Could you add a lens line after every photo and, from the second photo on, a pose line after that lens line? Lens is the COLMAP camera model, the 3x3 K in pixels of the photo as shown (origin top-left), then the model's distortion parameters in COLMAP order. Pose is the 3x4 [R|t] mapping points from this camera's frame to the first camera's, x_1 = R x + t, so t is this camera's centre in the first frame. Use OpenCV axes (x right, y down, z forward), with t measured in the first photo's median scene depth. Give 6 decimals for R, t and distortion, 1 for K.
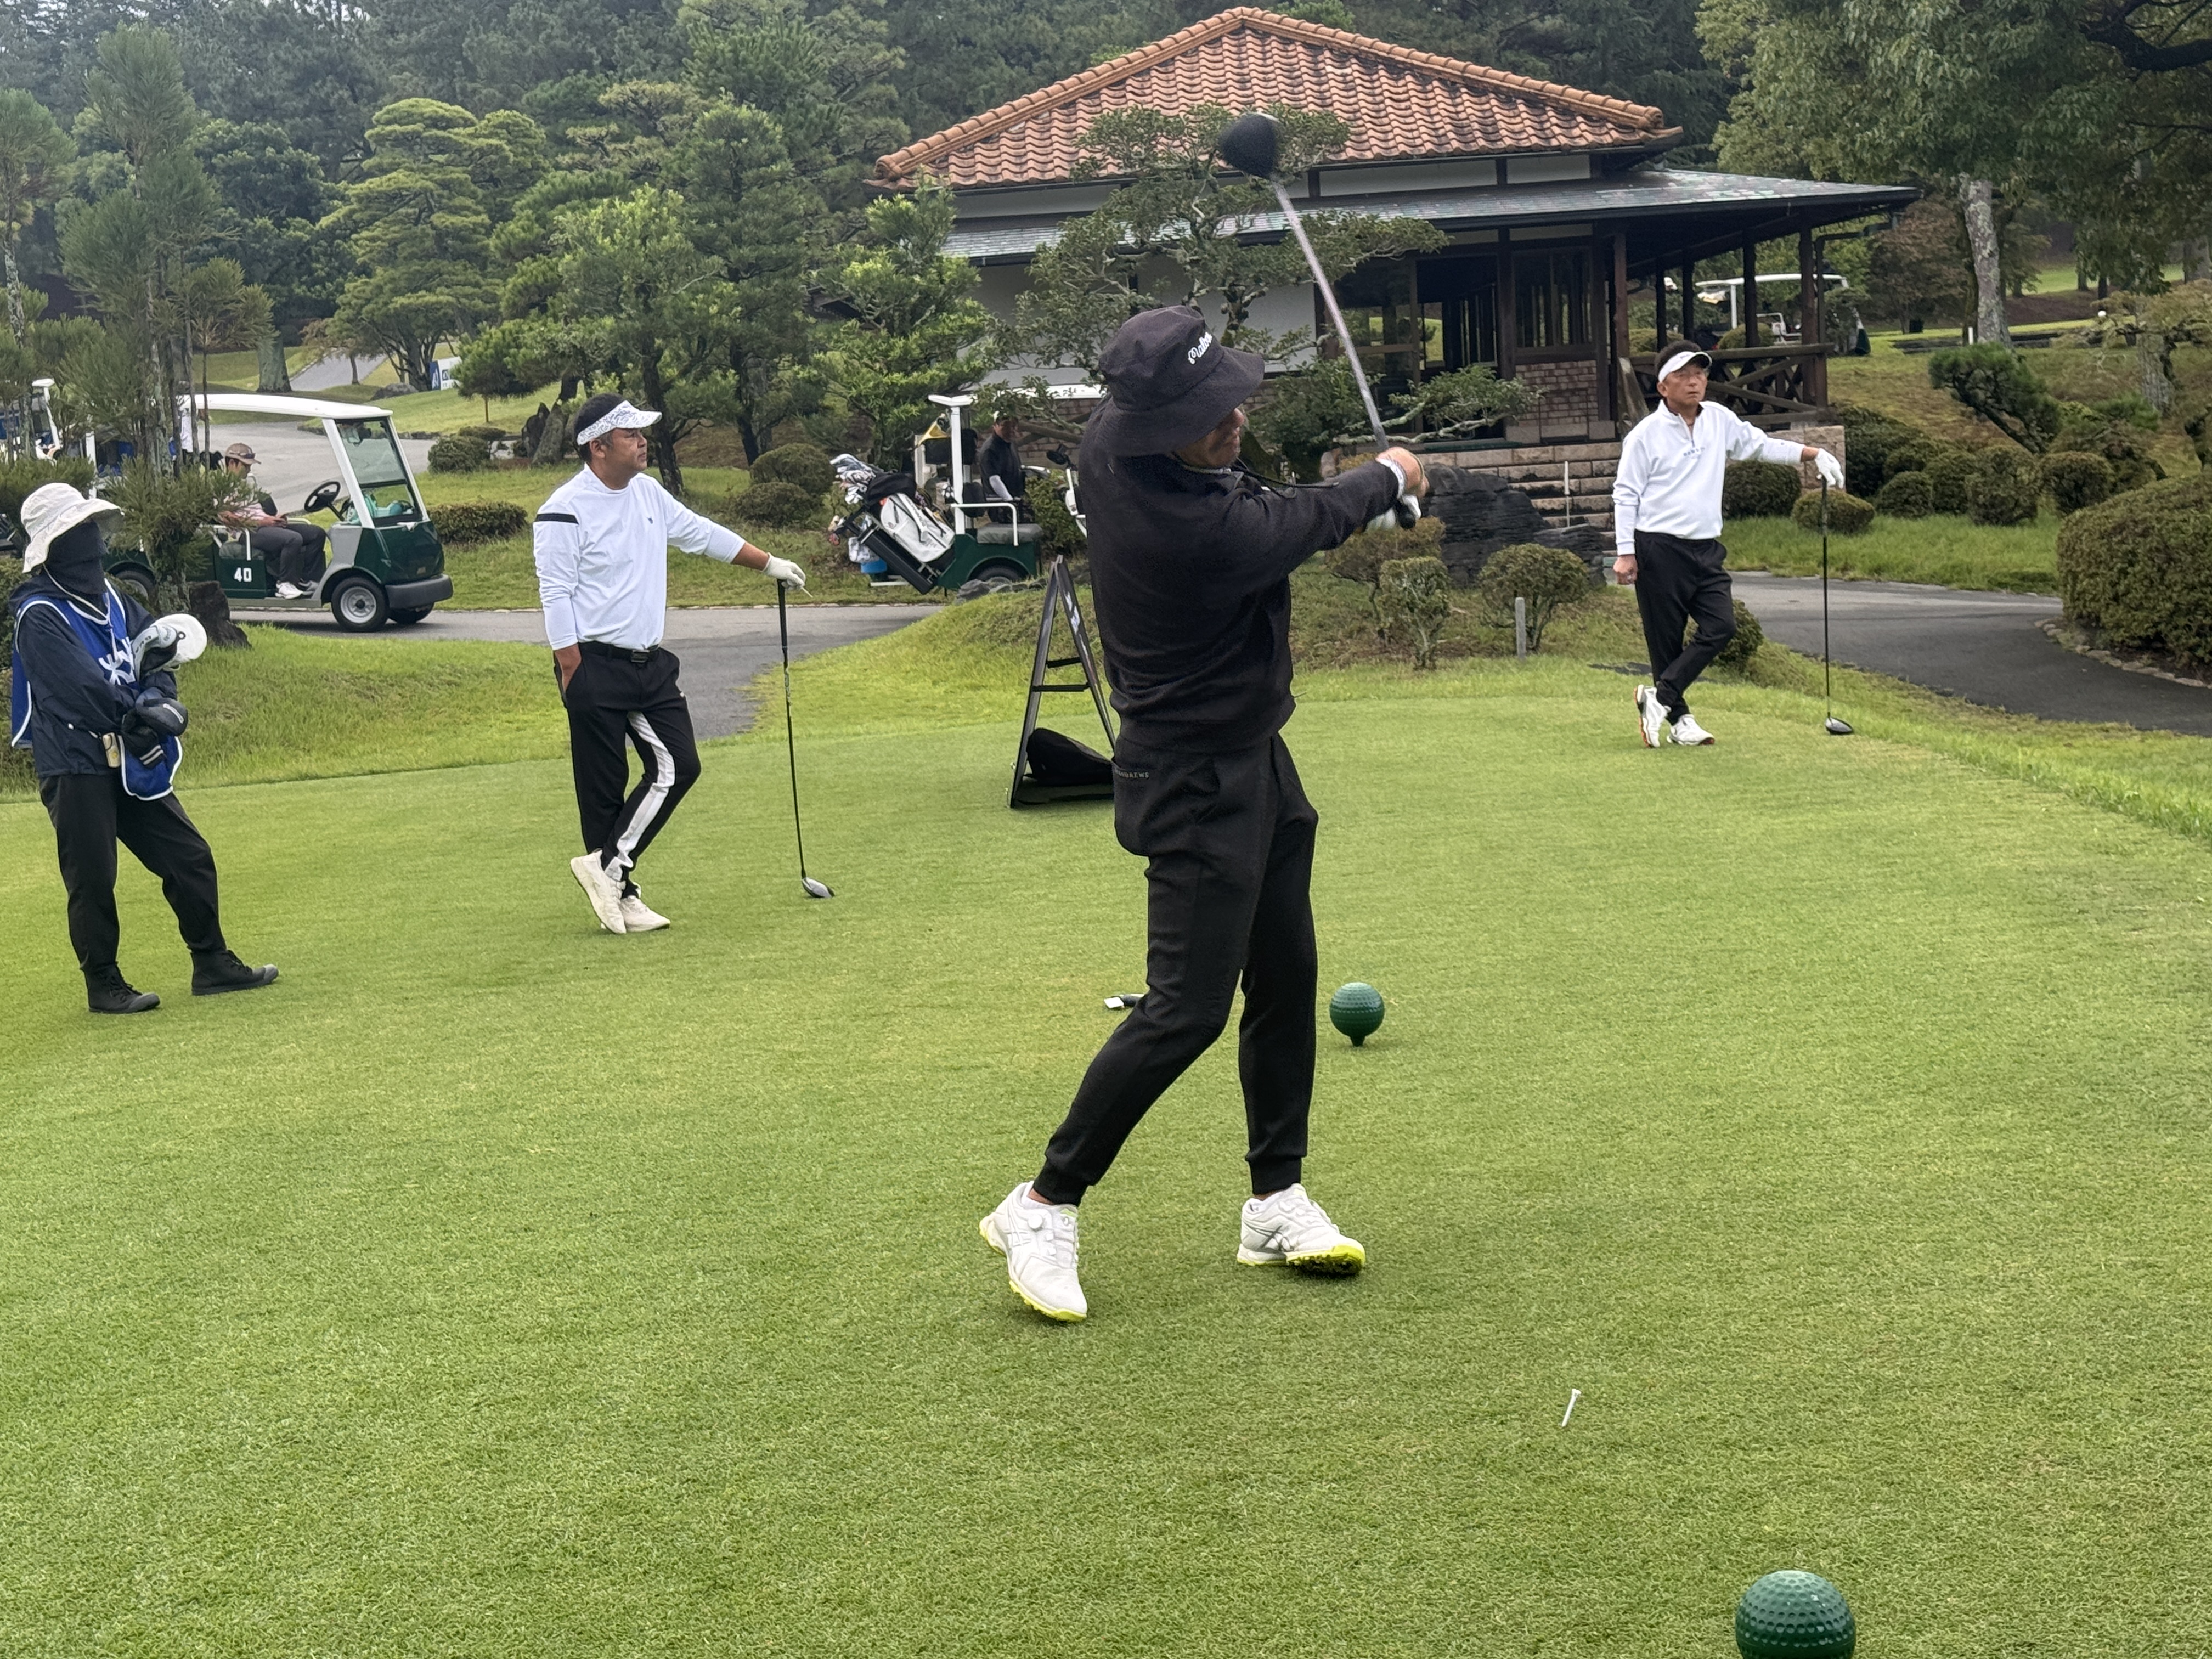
lens RADIAL K [[3507.2, 0, 1112.1], [0, 3507.2, 801.2], [0, 0, 1]] dist [0.157146, -0.143721]
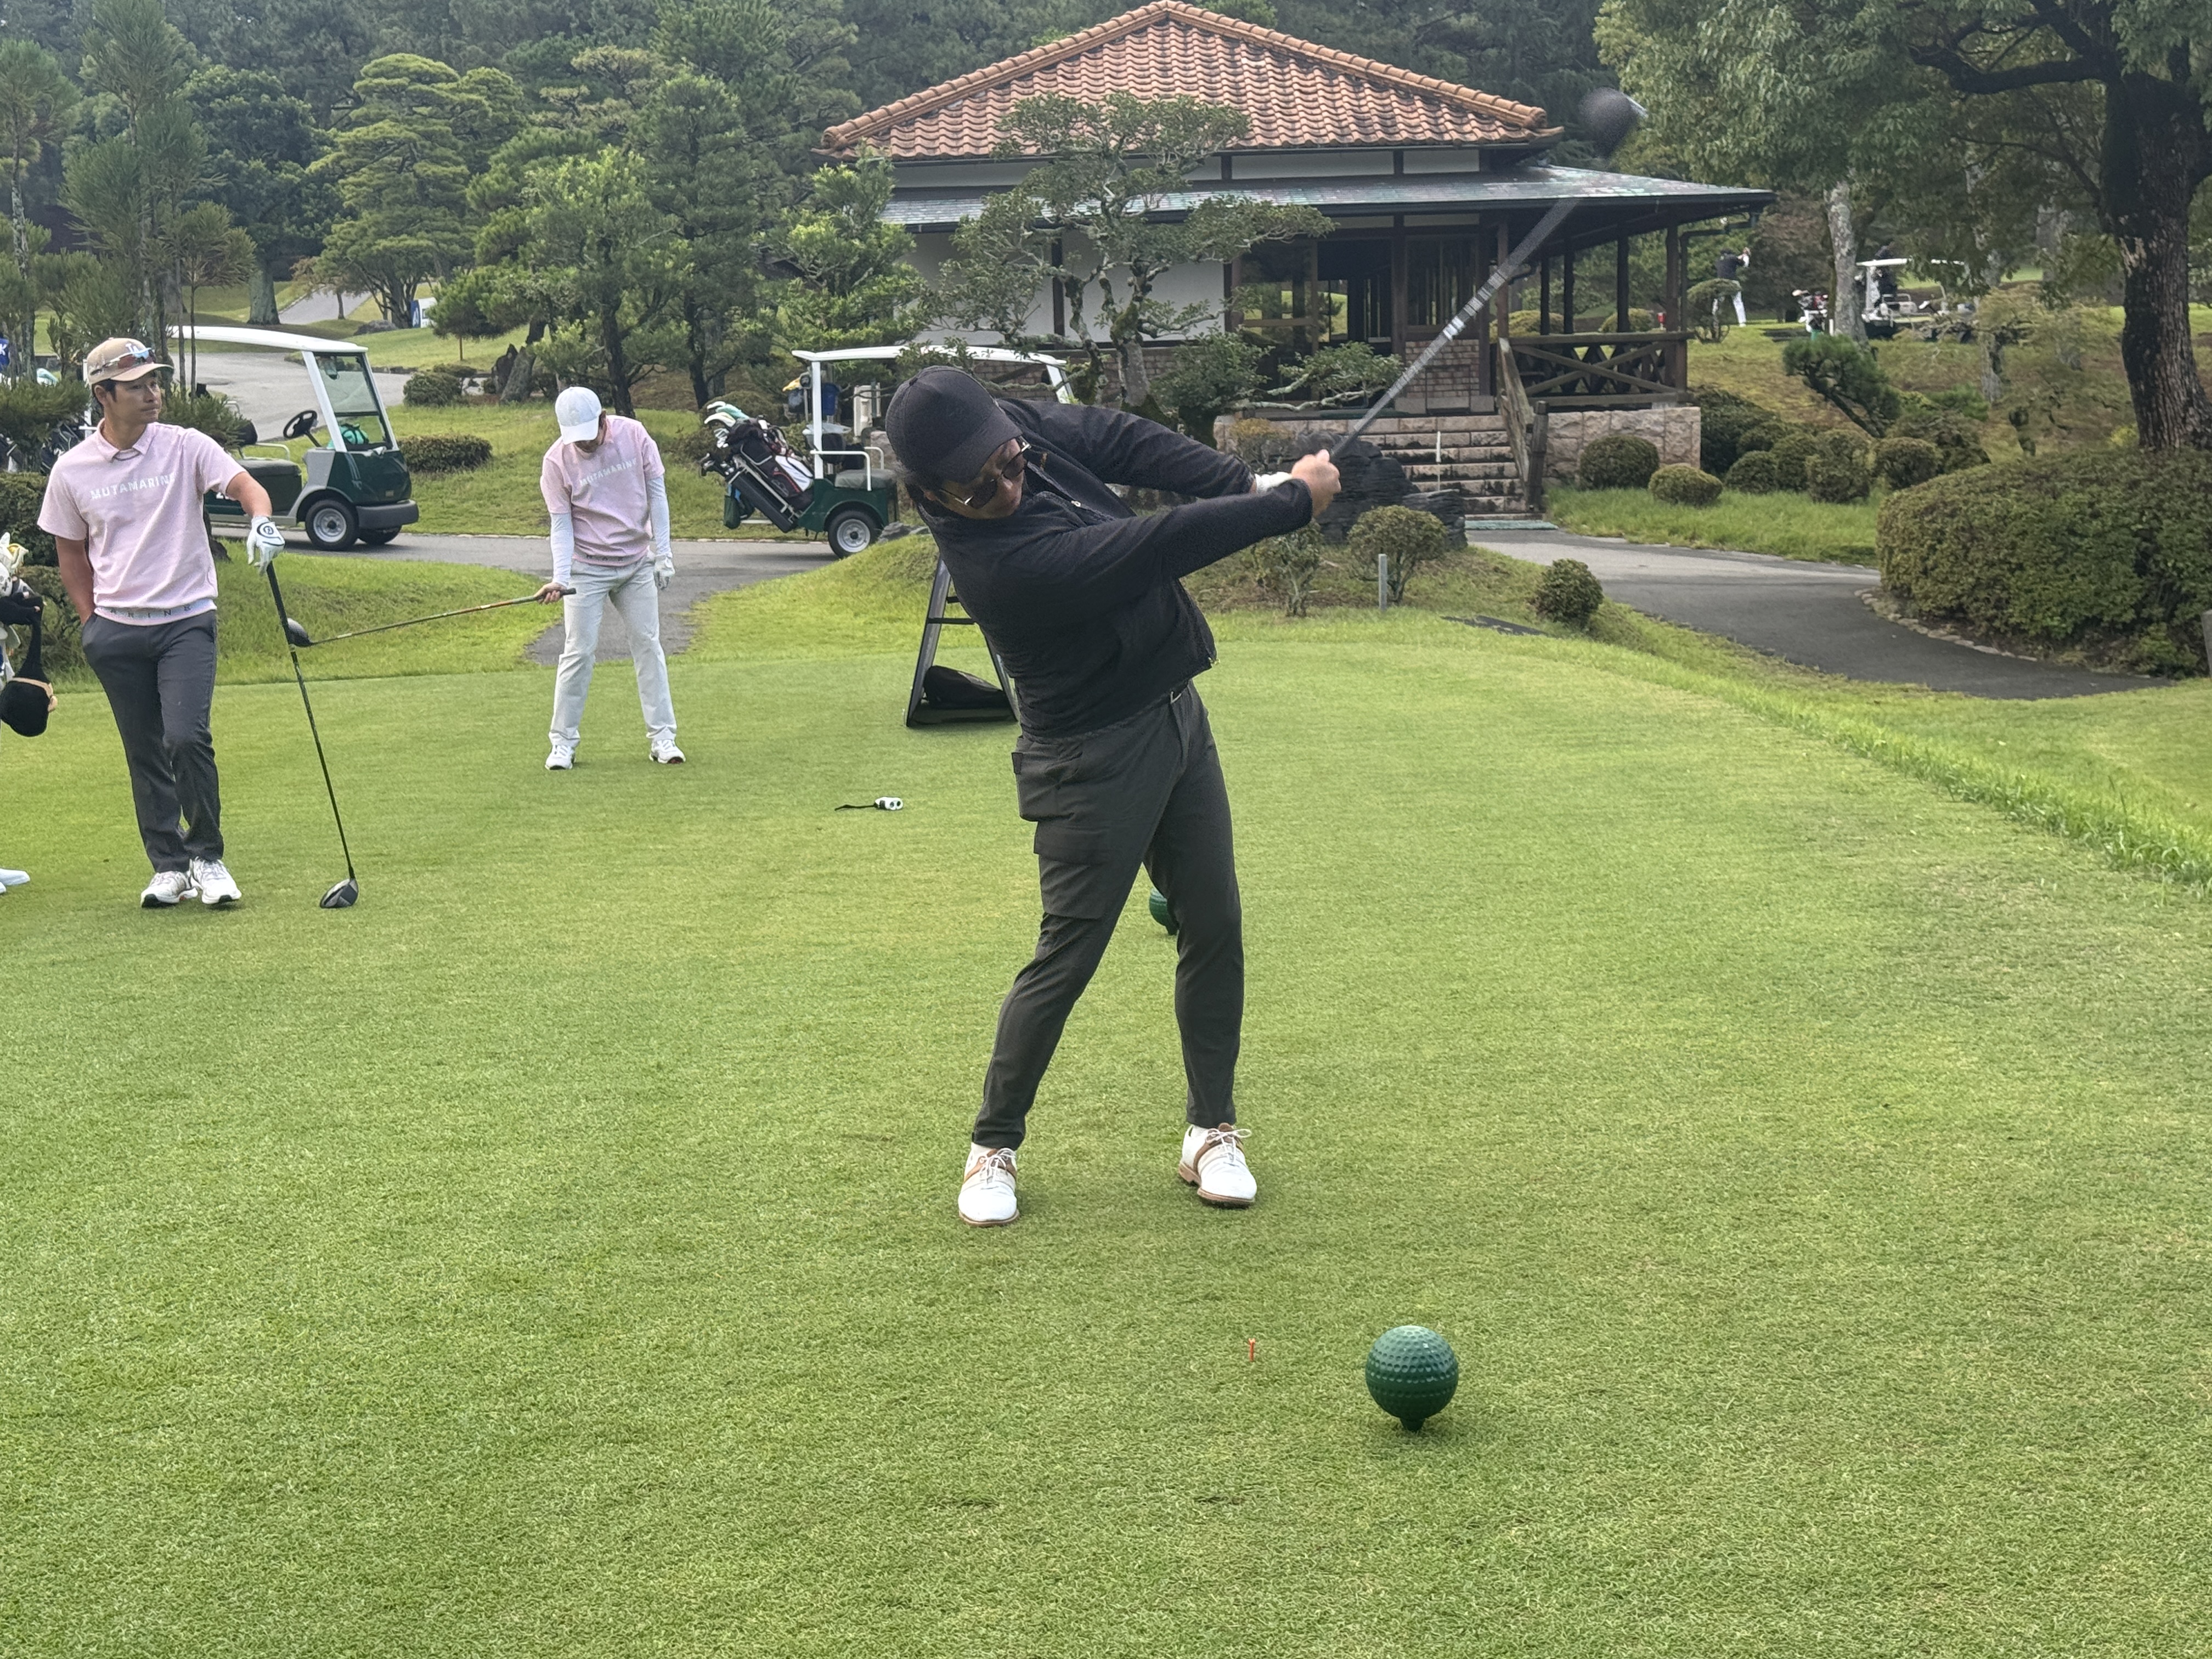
lens RADIAL K [[3267.0, 0, 1110.4], [0, 3267.0, 828.9], [0, 0, 1]] dist [0.161283, -0.182966]
pose [[0.999313, 0.030611, 0.020887, 0.009097], [-0.031197, 0.999111, 0.028356, 0.001706], [-0.020000, -0.028988, 0.999380, -0.026854]]
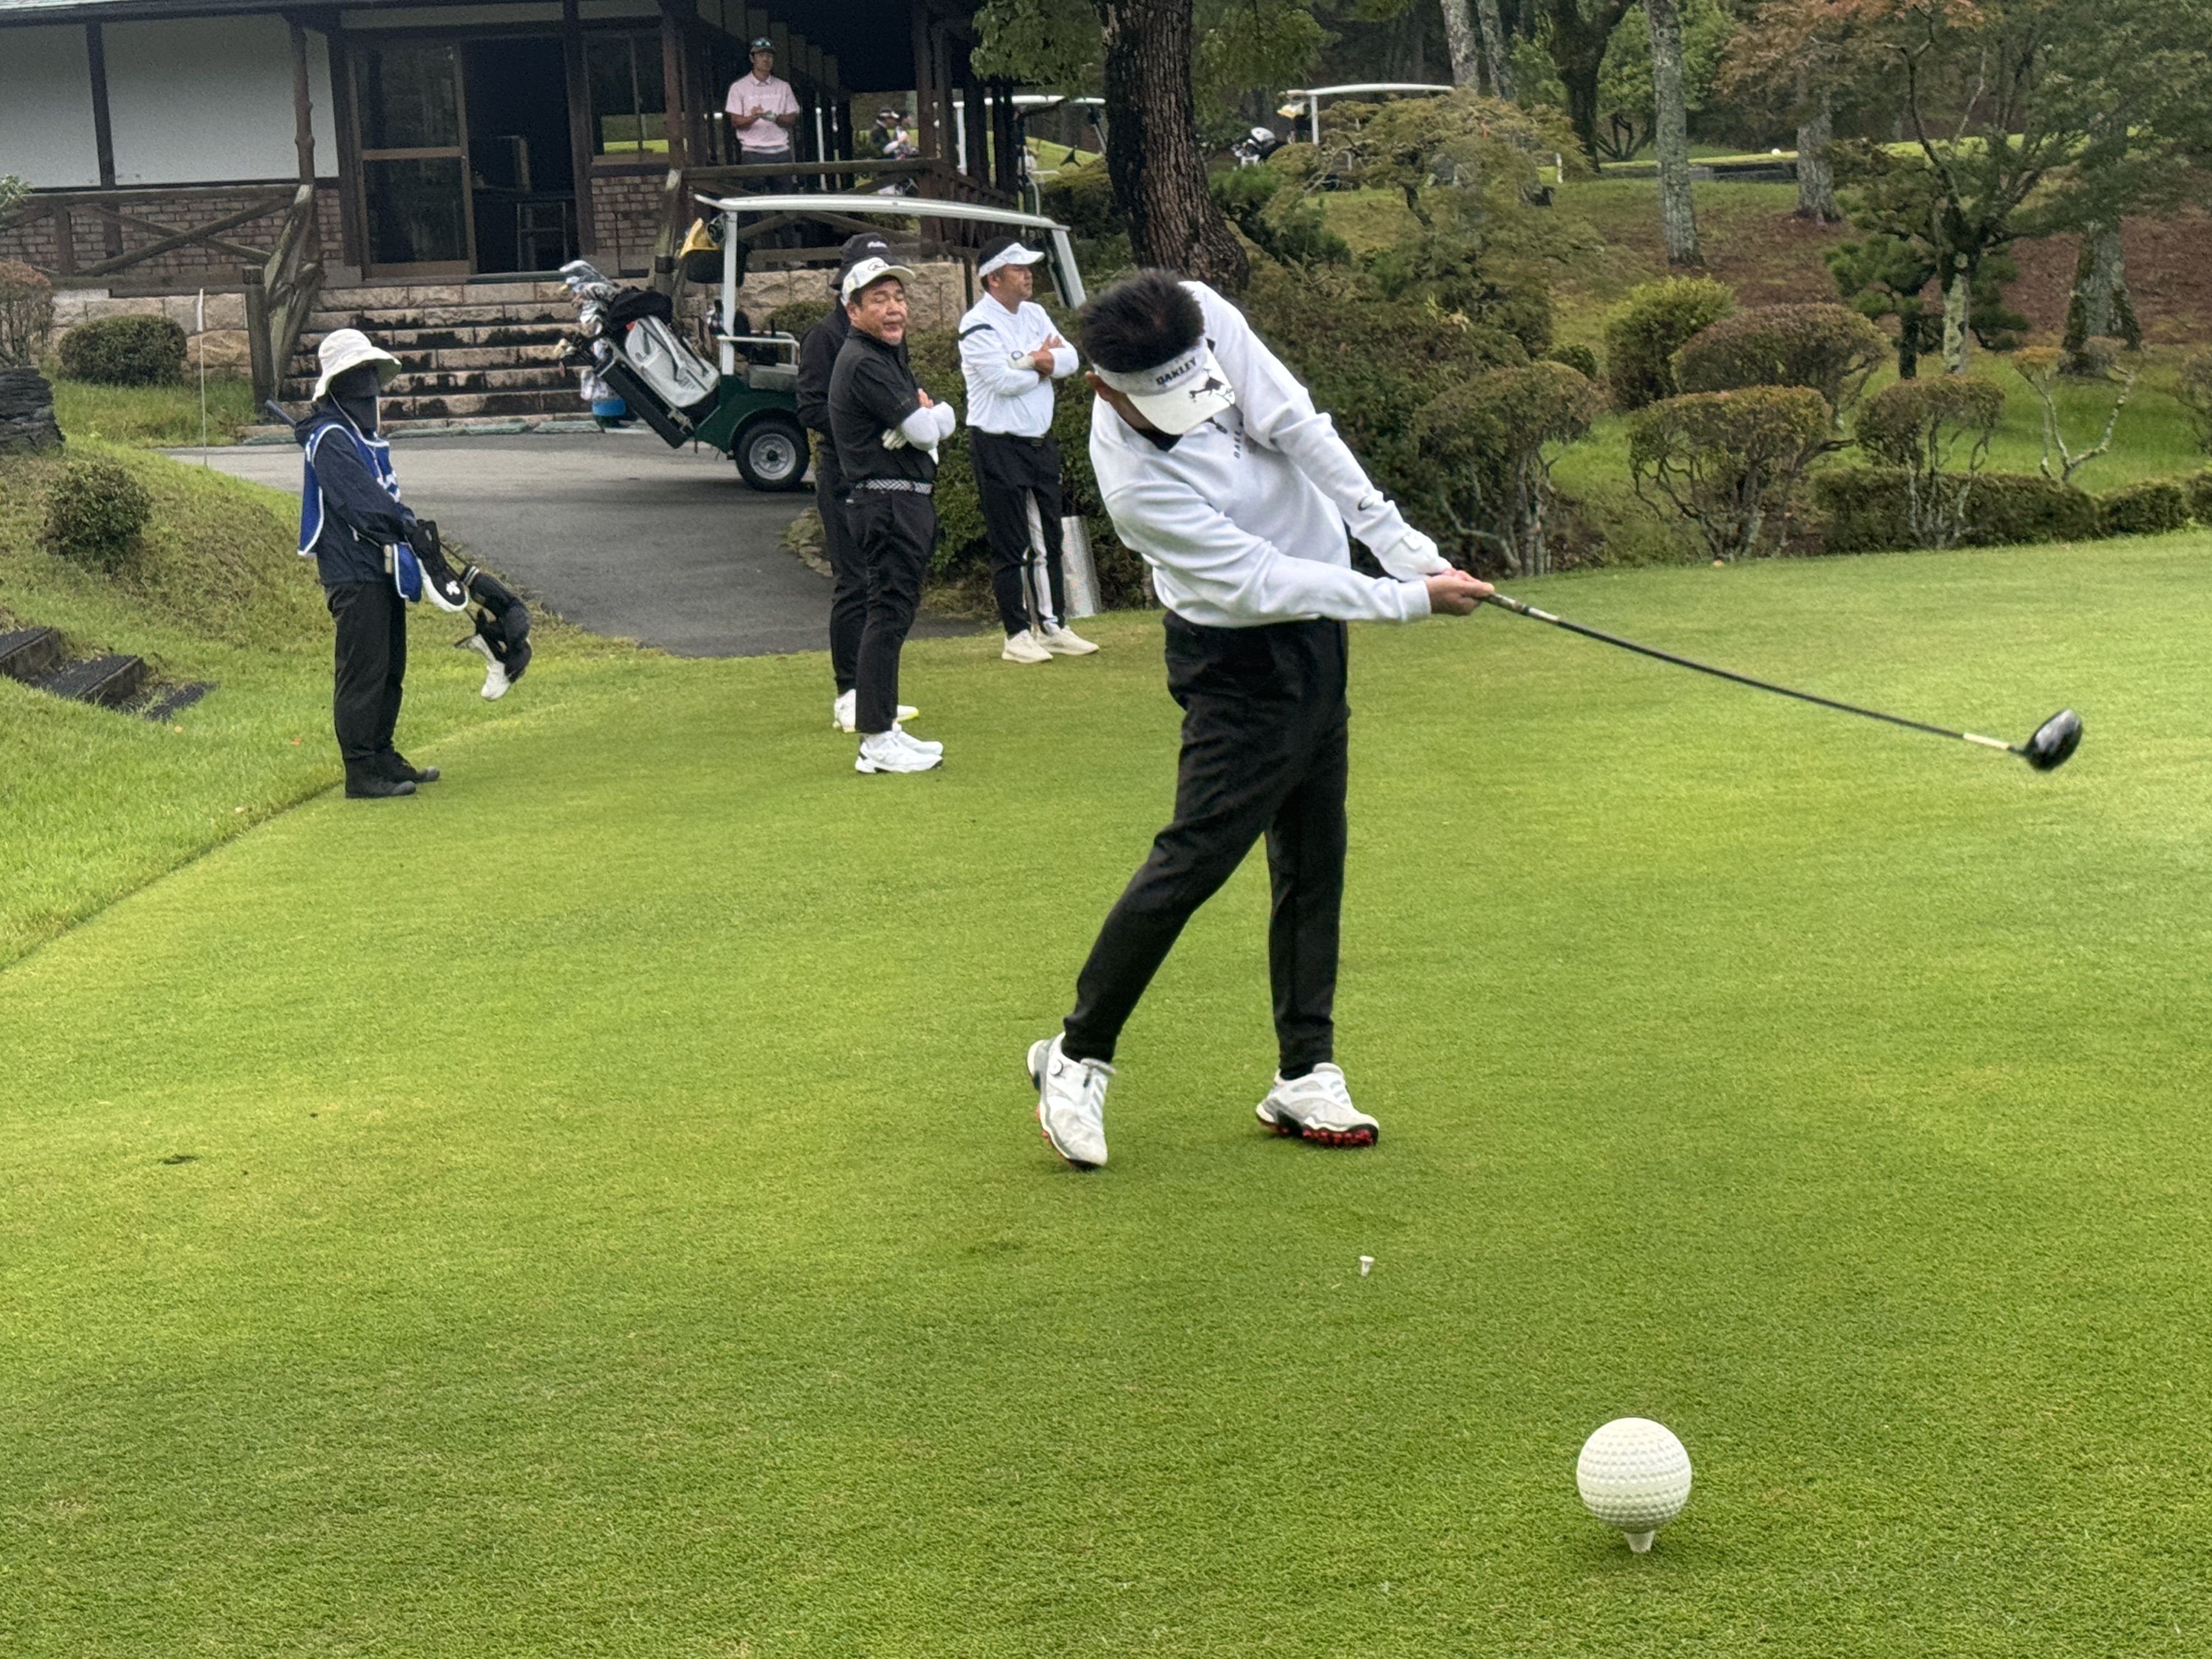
lens RADIAL K [[4110.8, 0, 1156.6], [0, 4110.8, 855.8], [0, 0, 1]] dist [0.193844, -0.214827]
pose [[0.999000, 0.017833, -0.040998, 0.394569], [-0.016448, 0.999291, 0.033878, -0.006151], [0.041573, -0.033170, 0.998585, 0.088882]]
